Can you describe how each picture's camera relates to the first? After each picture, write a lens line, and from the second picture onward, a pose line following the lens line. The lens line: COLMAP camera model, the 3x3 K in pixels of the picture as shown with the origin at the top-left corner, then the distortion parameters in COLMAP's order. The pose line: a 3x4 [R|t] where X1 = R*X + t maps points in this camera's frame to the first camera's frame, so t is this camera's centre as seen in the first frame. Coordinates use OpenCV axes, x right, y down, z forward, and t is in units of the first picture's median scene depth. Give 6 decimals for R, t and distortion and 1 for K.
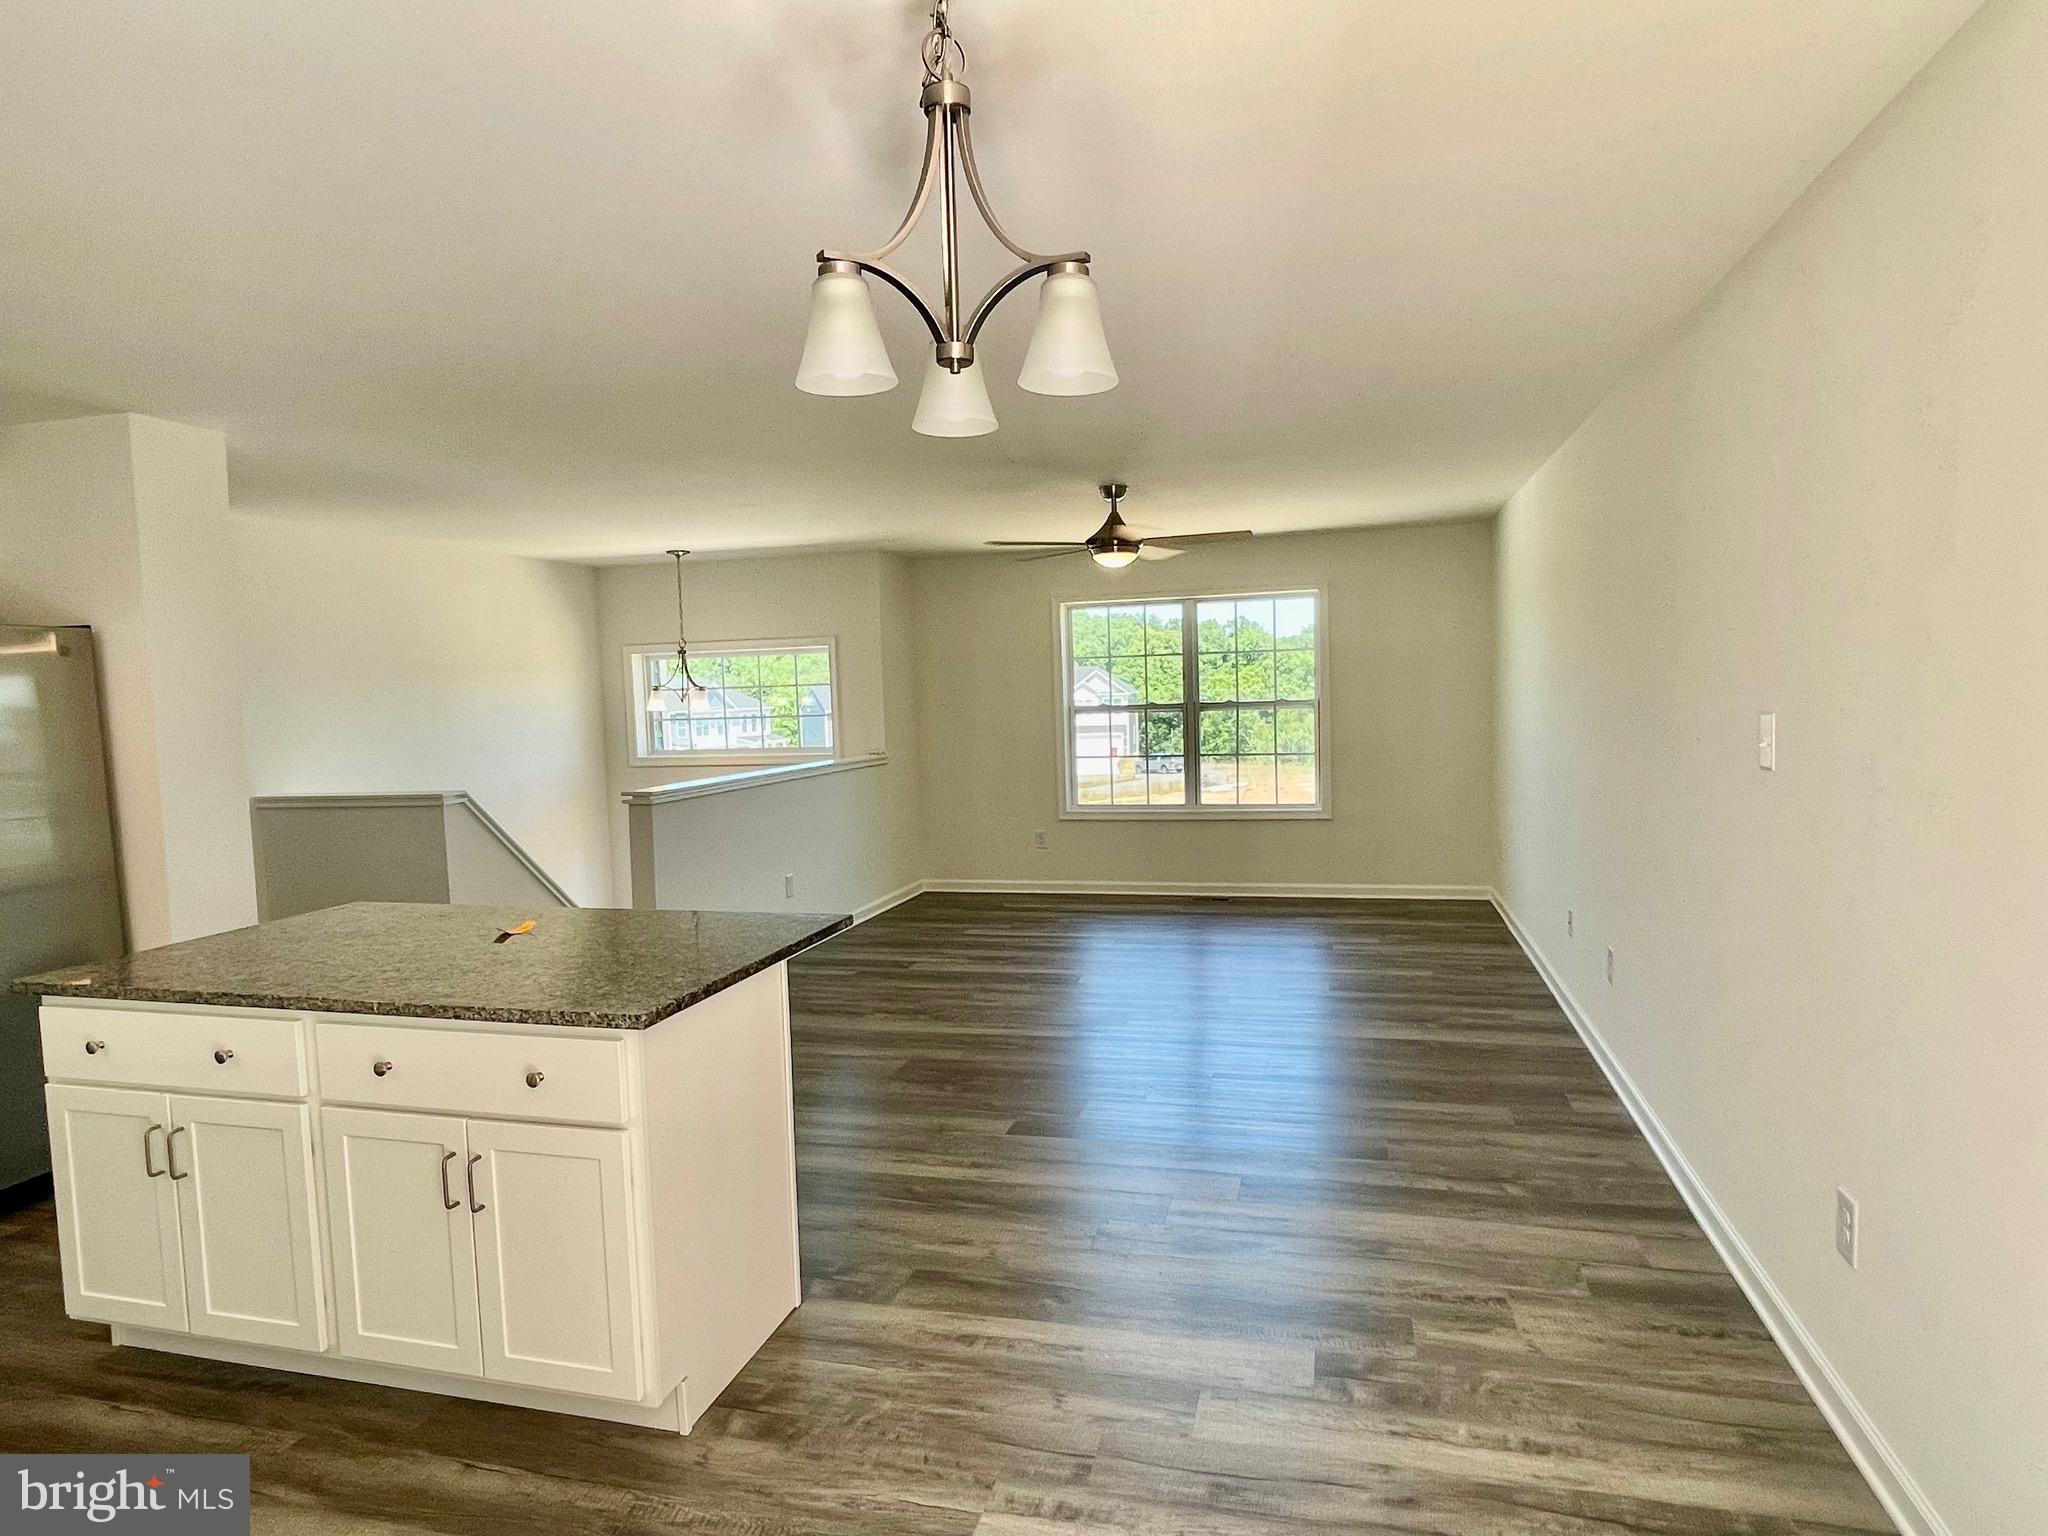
lens RADIAL K [[1148.6, 0, 1016.9], [0, 1148.6, 757.0], [0, 0, 1]] dist [0.050351, -0.034723]
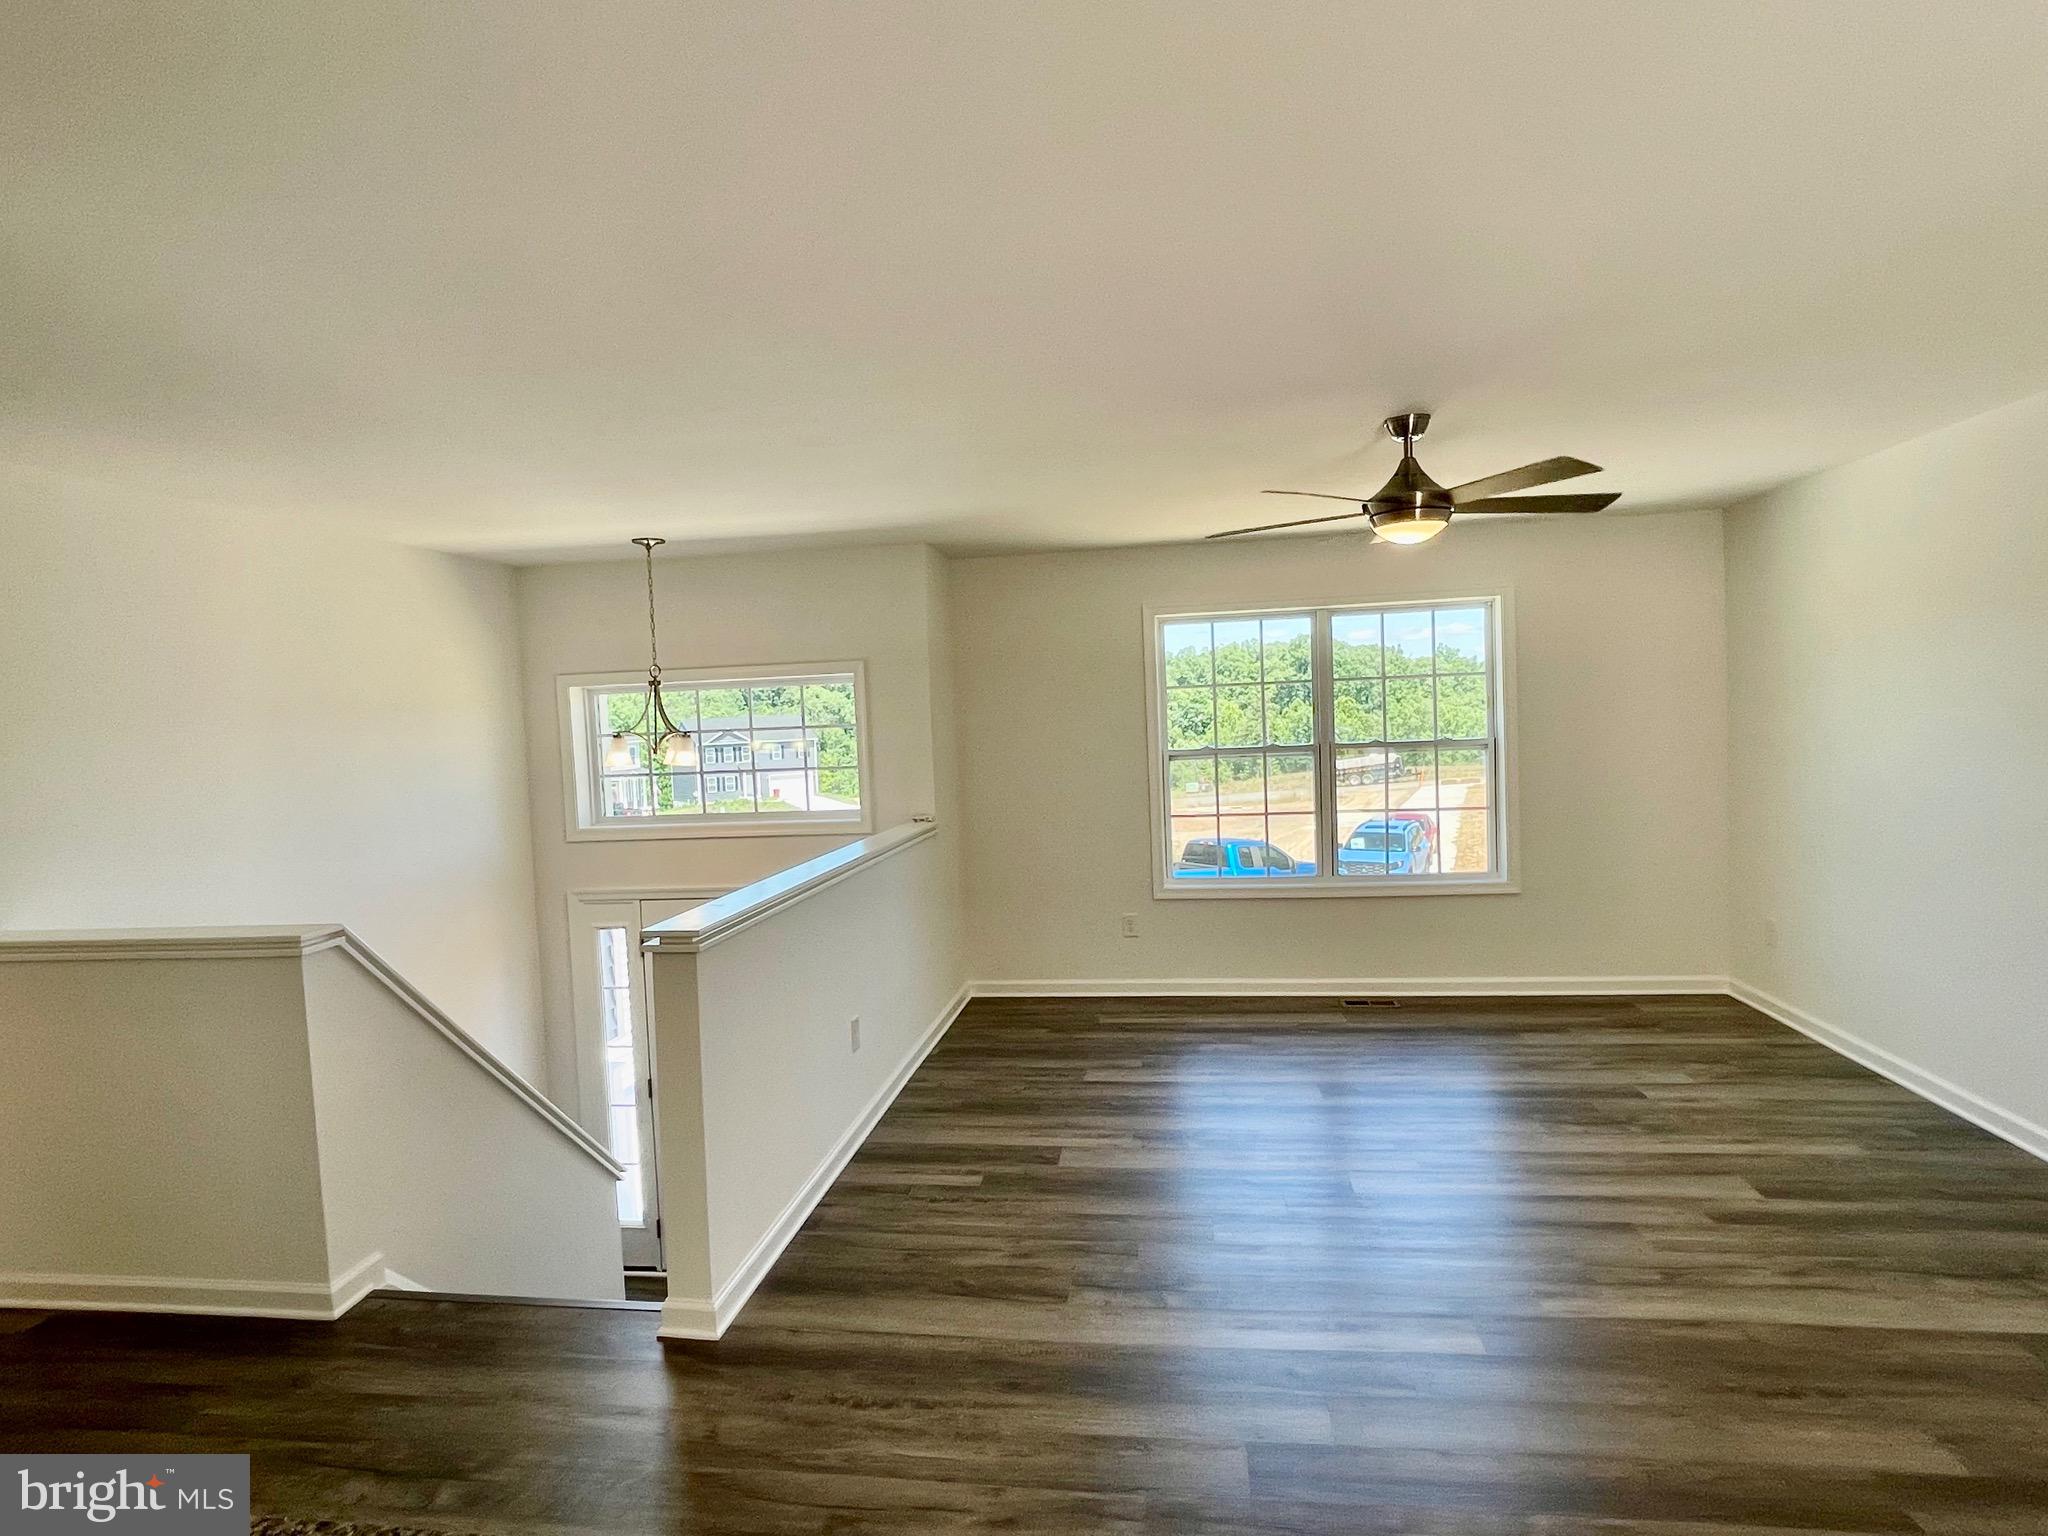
lens RADIAL K [[1136.9, 0, 1024.0], [0, 1136.9, 768.0], [0, 0, 1]] dist [0.013647, 0.000224]
pose [[0.993577, -0.015102, 0.112146, -0.140962], [0.017065, 0.999717, -0.016566, -0.023055], [-0.111864, 0.018373, 0.993554, 0.277722]]
